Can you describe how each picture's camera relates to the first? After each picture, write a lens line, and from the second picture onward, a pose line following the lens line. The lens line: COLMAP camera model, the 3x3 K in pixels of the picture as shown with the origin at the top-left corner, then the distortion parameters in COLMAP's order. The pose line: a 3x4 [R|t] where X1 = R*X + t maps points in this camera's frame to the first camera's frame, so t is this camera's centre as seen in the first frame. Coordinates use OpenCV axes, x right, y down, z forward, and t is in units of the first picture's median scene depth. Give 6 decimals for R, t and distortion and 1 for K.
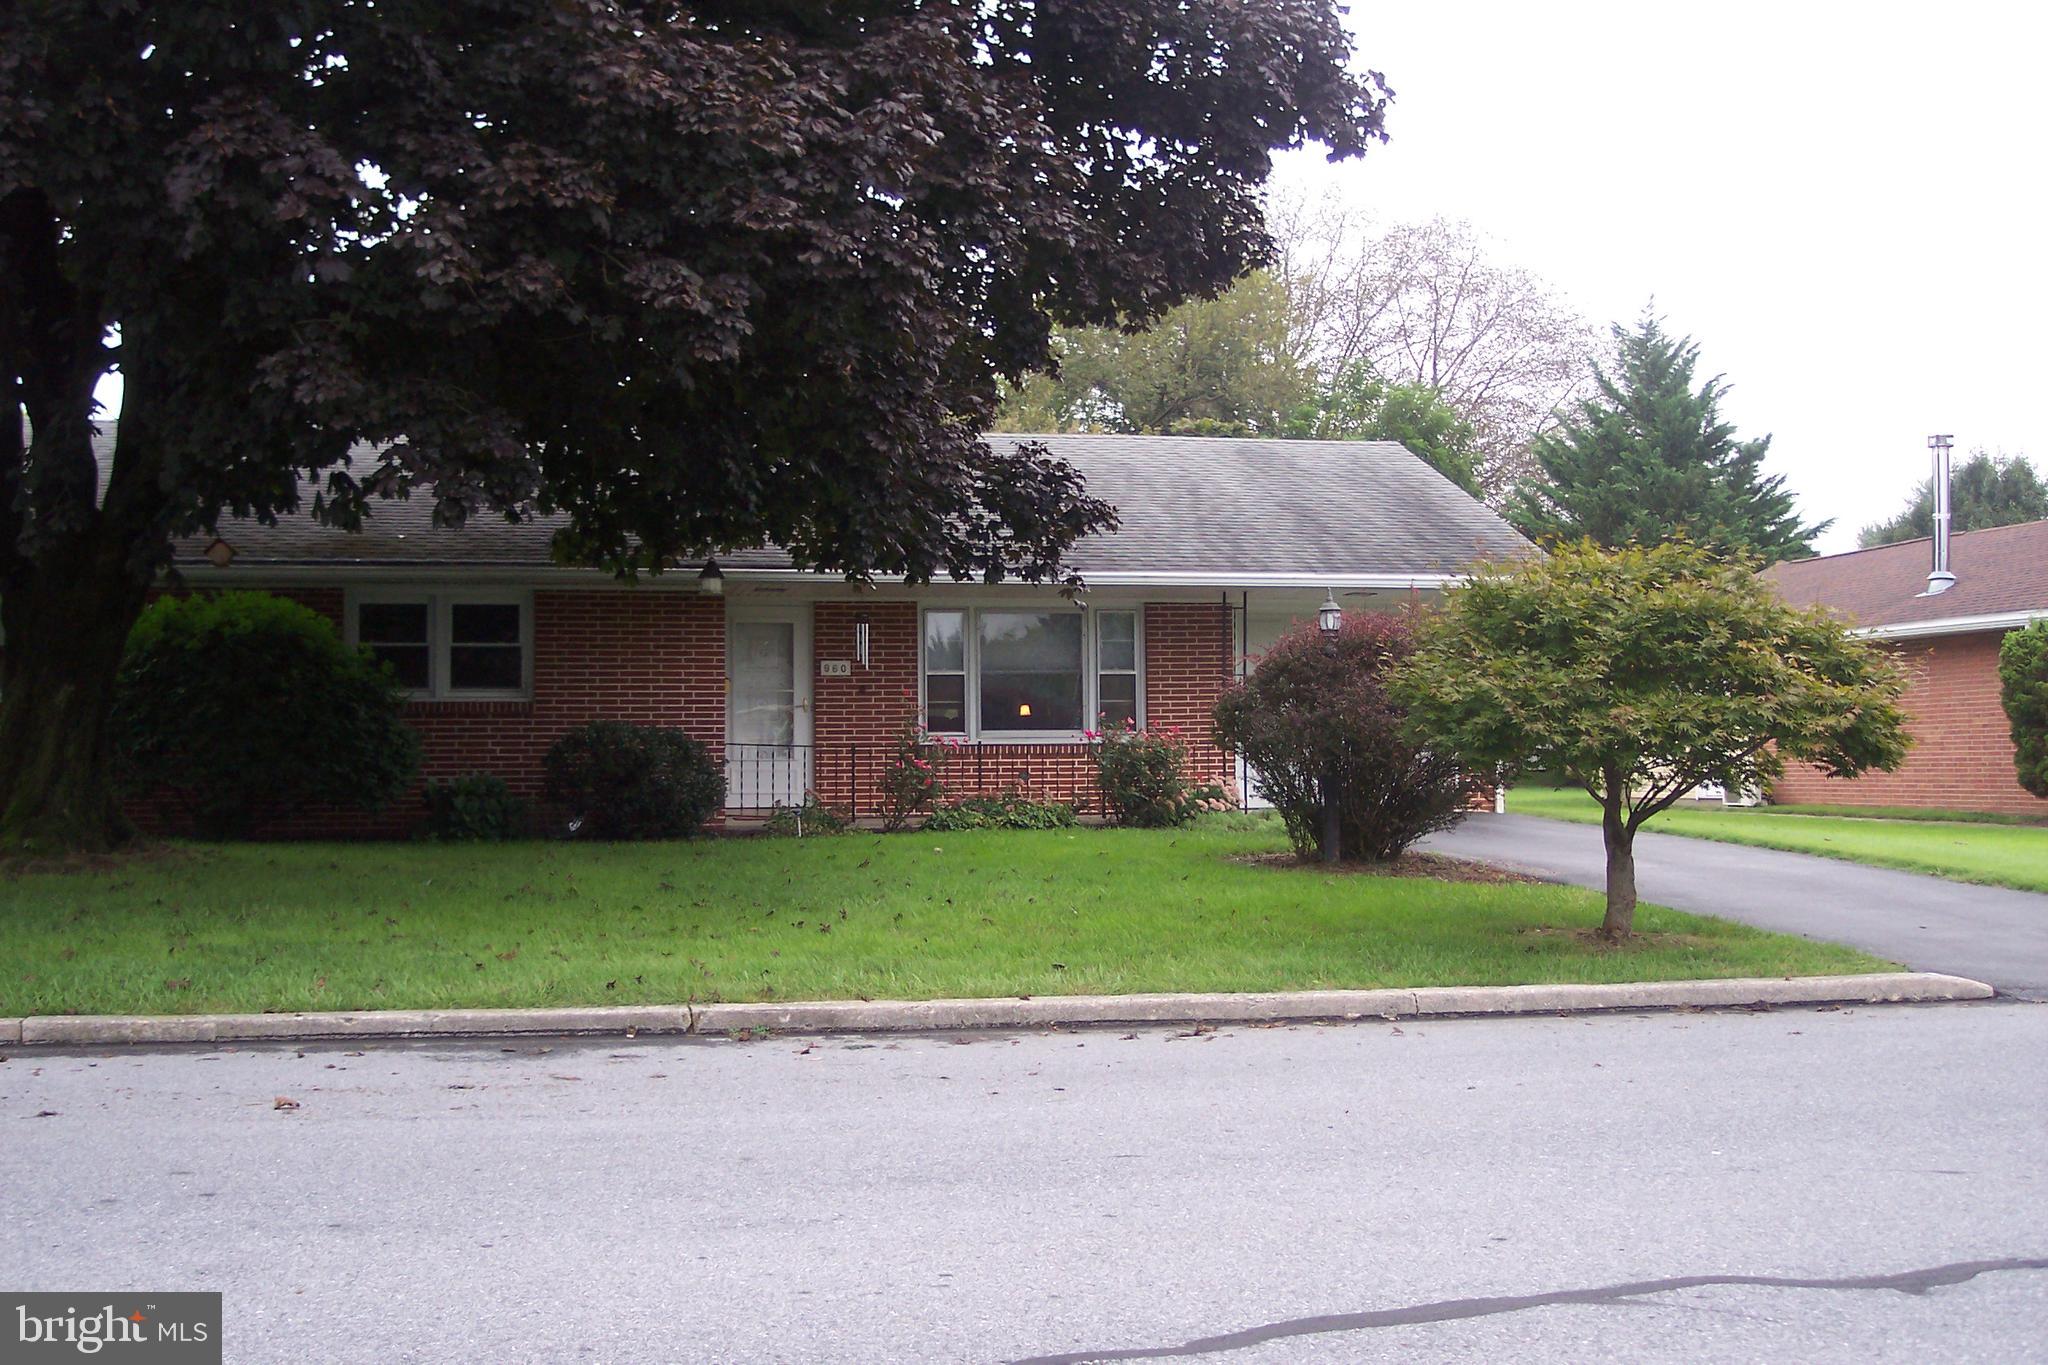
lens RADIAL K [[2326.4, 0, 1050.4], [0, 2326.4, 647.8], [0, 0, 1]] dist [-0.155298, 0.250800]
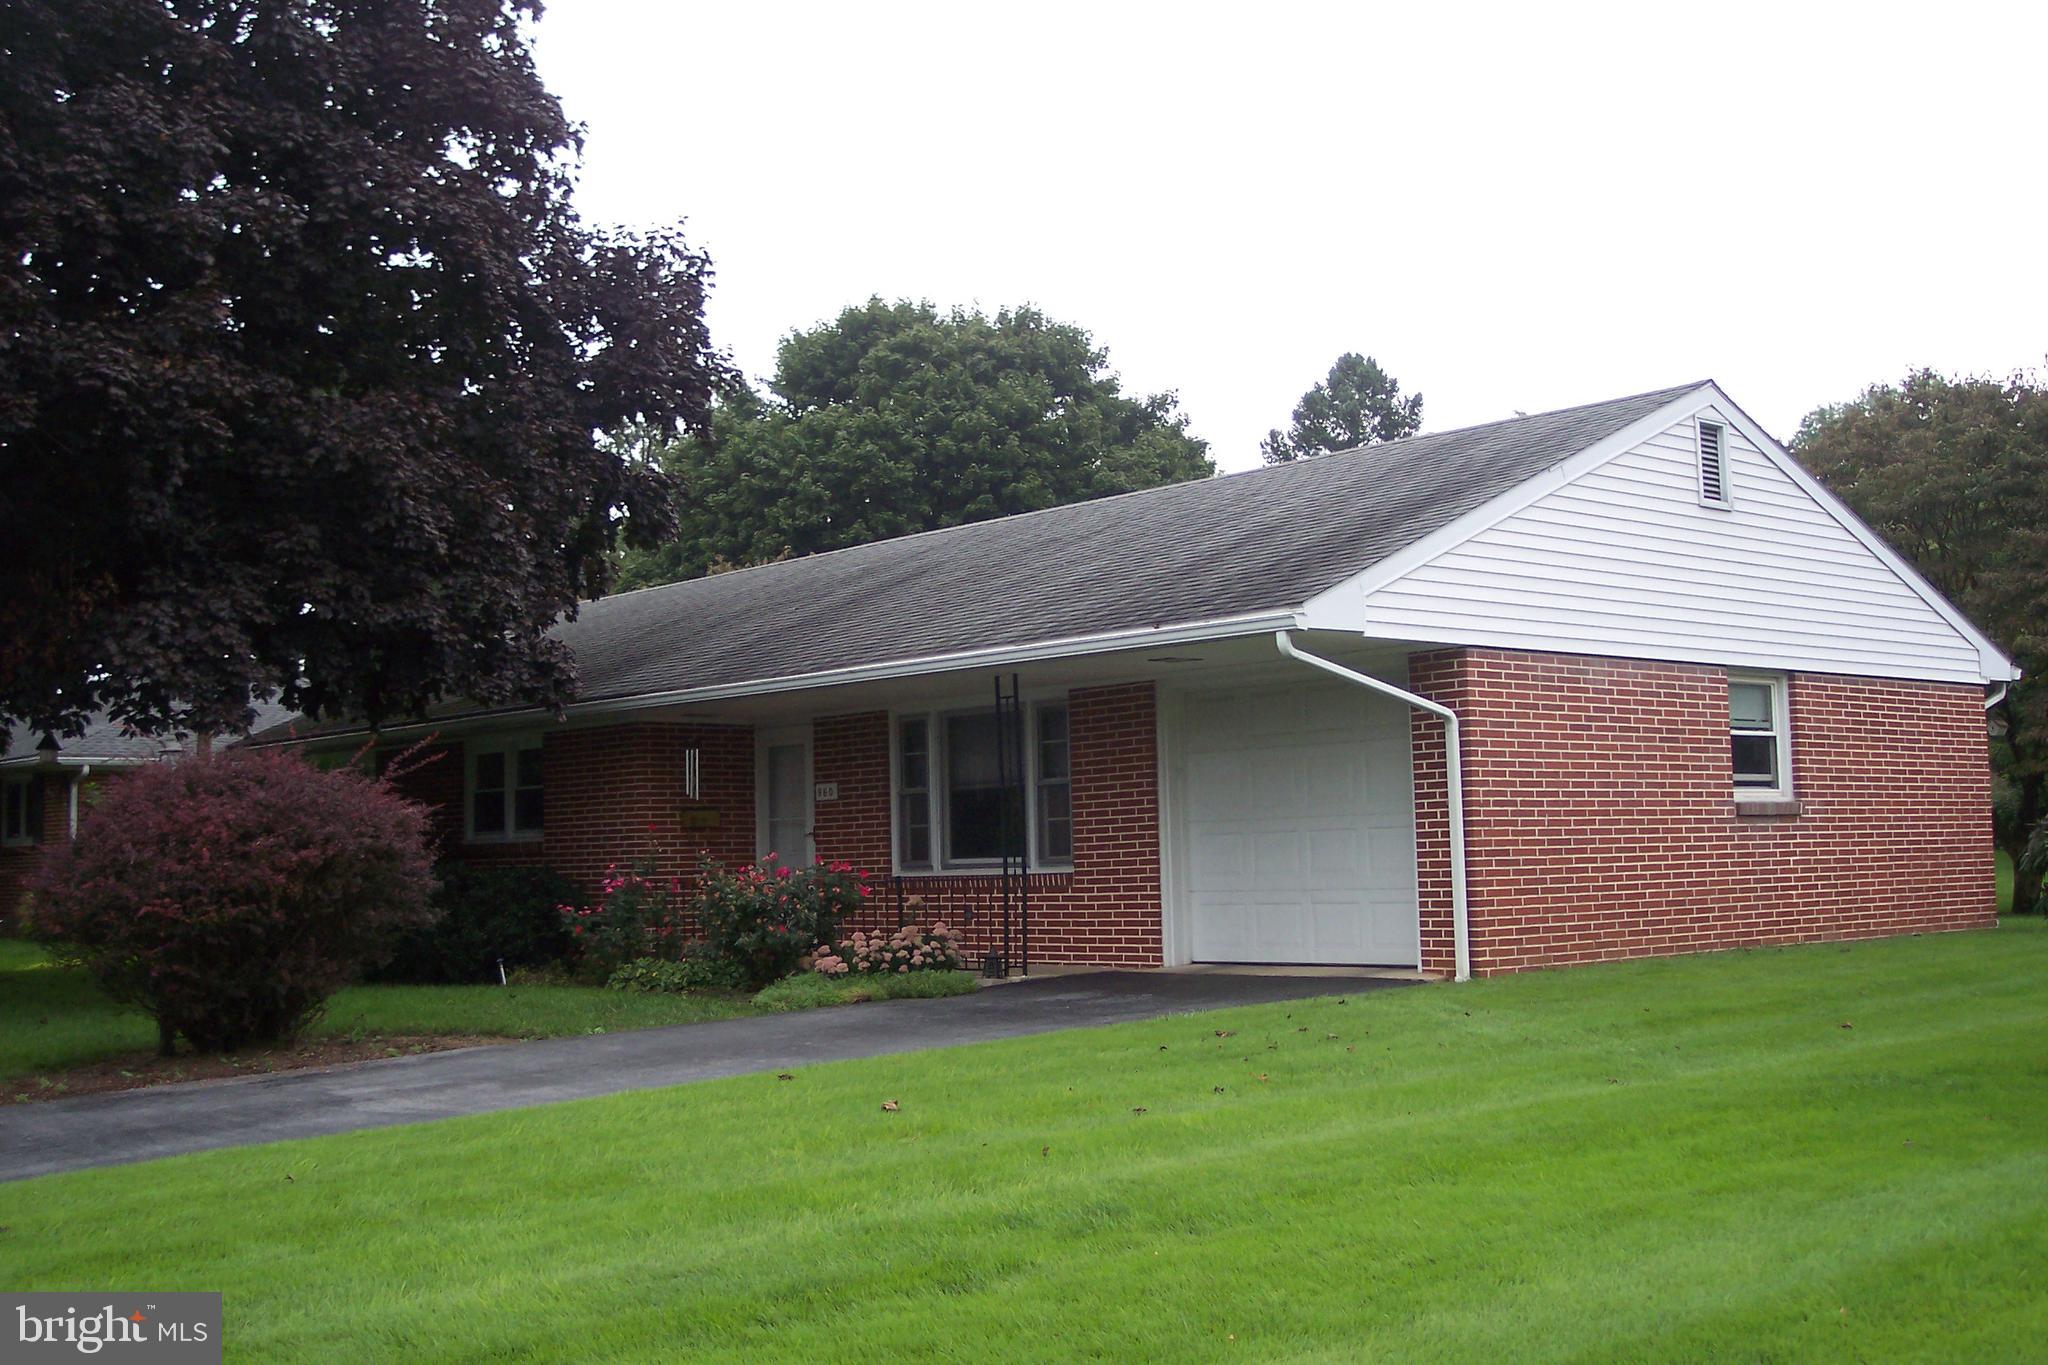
lens RADIAL K [[2326.4, 0, 1050.4], [0, 2326.4, 647.8], [0, 0, 1]] dist [-0.155298, 0.250800]
pose [[0.502075, -0.083626, -0.860772, 0.775636], [0.068170, 0.996044, -0.057005, 0.011177], [0.862133, -0.030058, 0.505789, 0.674557]]
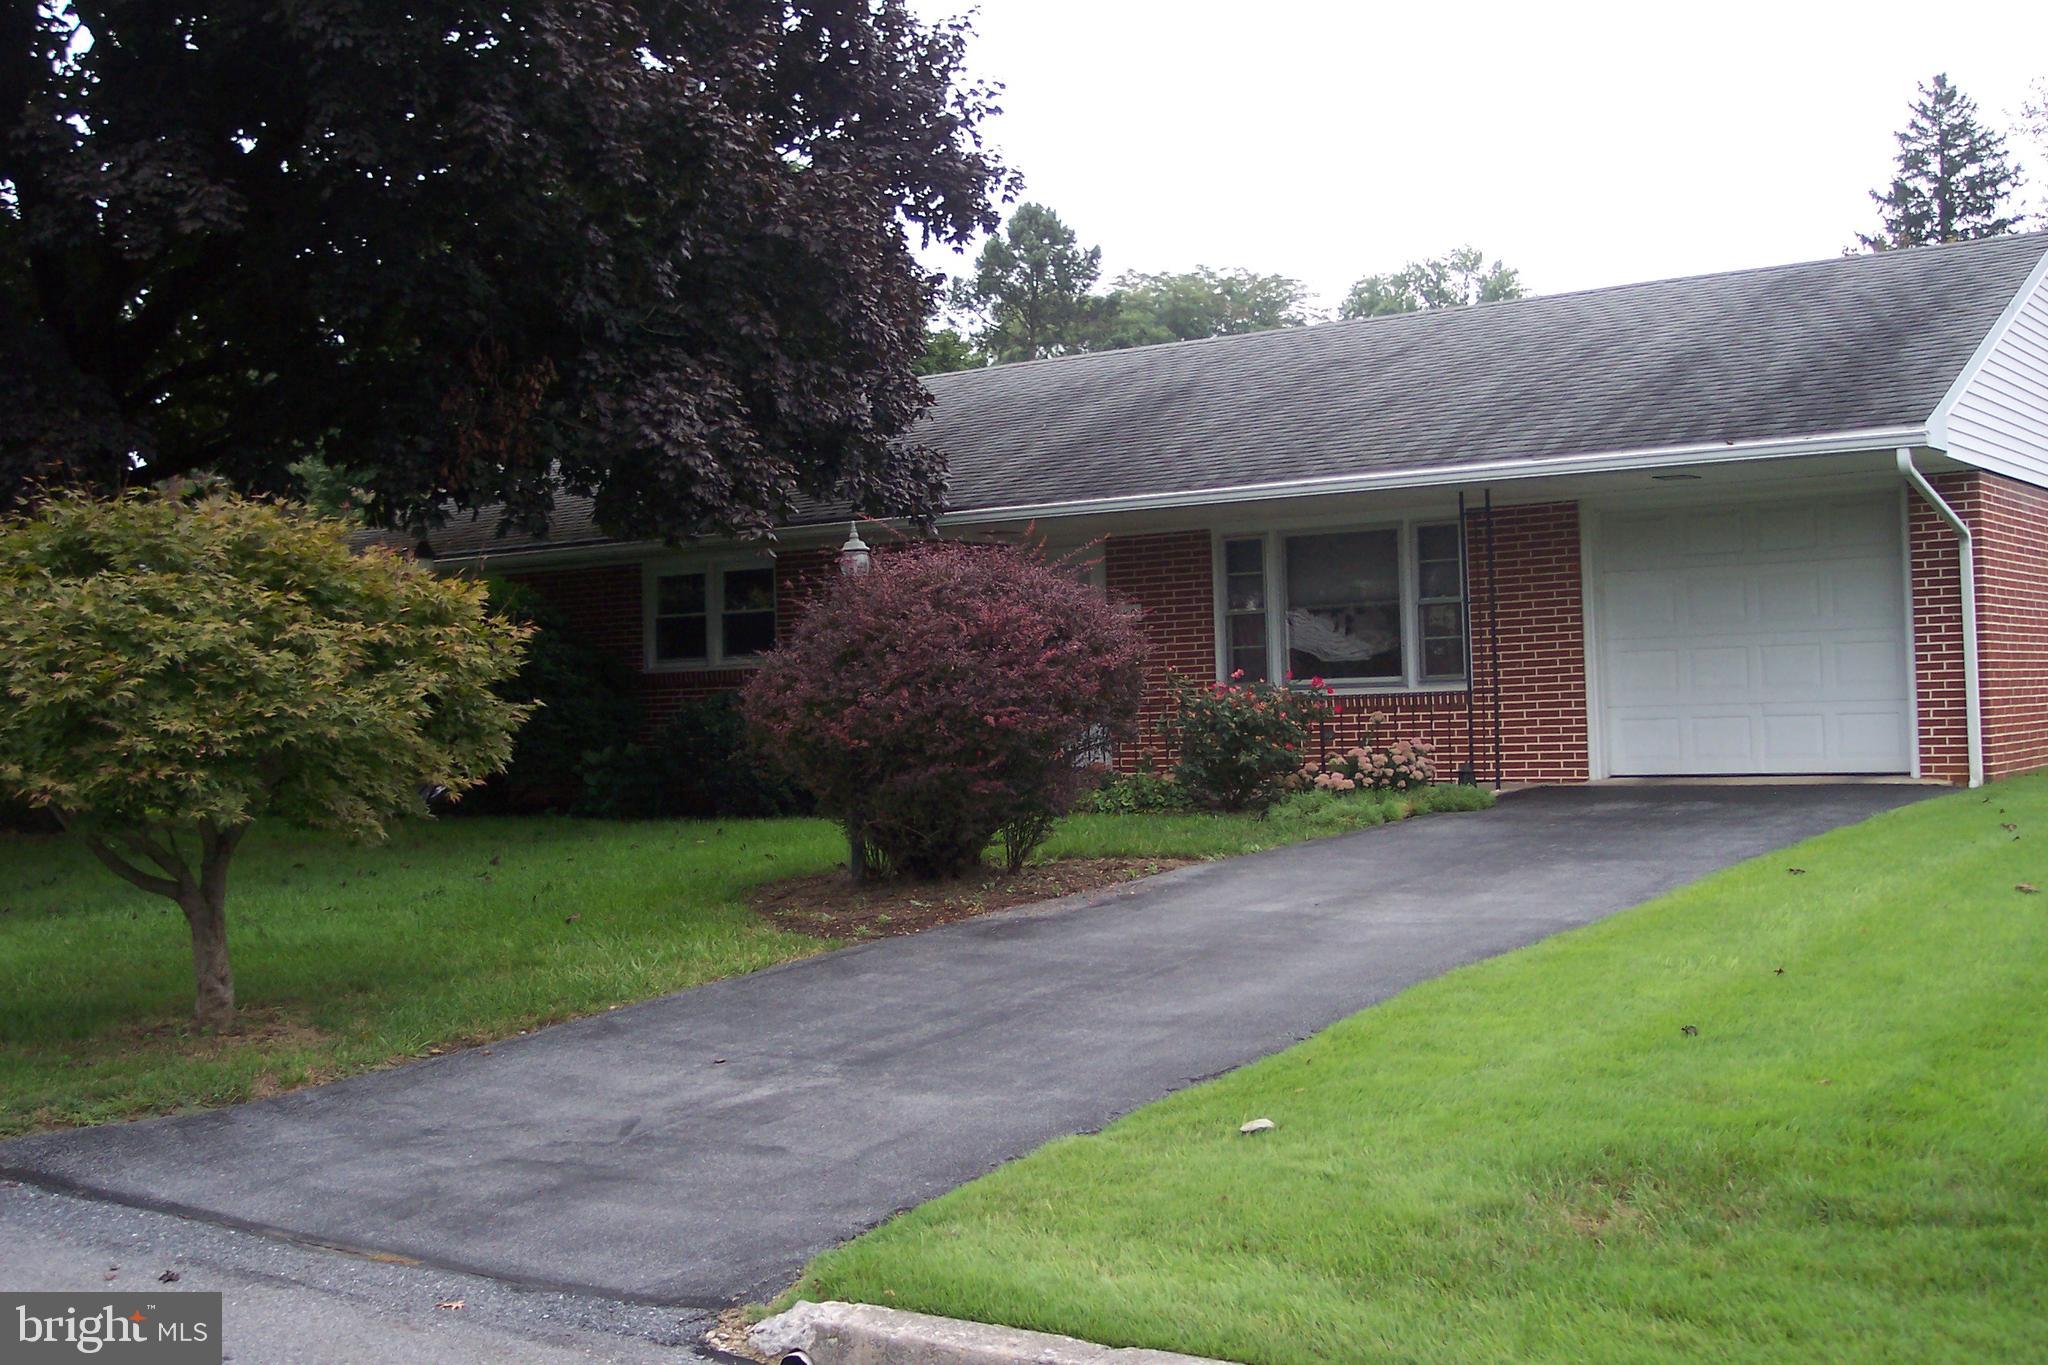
lens RADIAL K [[2326.4, 0, 1050.4], [0, 2326.4, 647.8], [0, 0, 1]] dist [-0.155298, 0.250800]
pose [[0.692130, -0.029474, -0.721171, 0.550709], [0.063233, 0.997800, 0.019907, 0.002814], [0.718998, -0.059380, 0.692471, 0.409642]]
